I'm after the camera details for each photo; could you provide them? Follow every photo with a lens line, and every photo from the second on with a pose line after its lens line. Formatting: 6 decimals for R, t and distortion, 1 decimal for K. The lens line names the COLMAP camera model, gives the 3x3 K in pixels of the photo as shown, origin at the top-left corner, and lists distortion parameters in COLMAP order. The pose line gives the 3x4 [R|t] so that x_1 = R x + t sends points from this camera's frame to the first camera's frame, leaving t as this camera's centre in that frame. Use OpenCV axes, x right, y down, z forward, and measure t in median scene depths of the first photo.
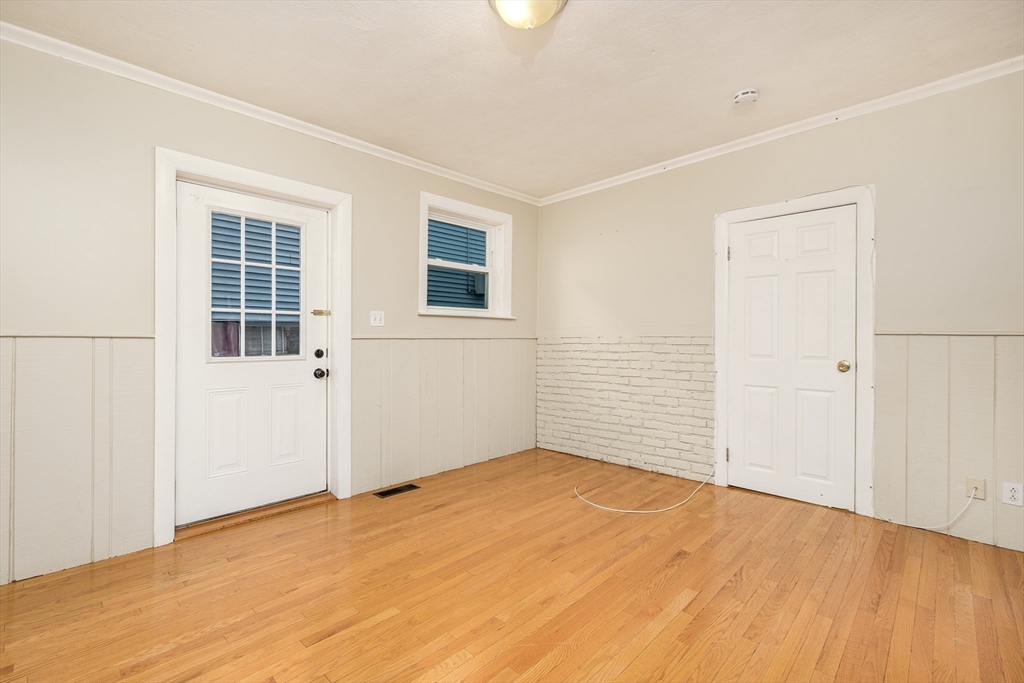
lens RADIAL K [[445.7, 0, 515.2], [0, 445.7, 340.8], [0, 0, 1]] dist [-0.001717, 0.000076]
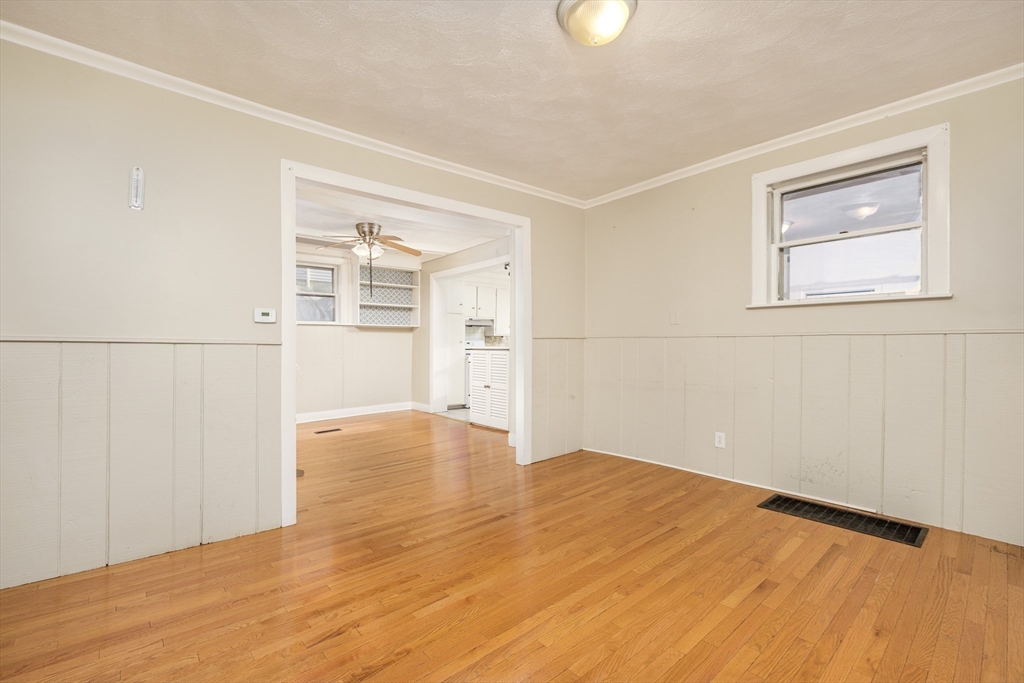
lens RADIAL K [[445.7, 0, 513.2], [0, 445.7, 335.4], [0, 0, 1]] dist [-0.001717, 0.000076]
pose [[-0.995448, 0.001768, 0.095290, 0.111660], [0.000587, 0.999923, -0.012425, -0.001827], [-0.095304, -0.012312, -0.995372, 1.911780]]
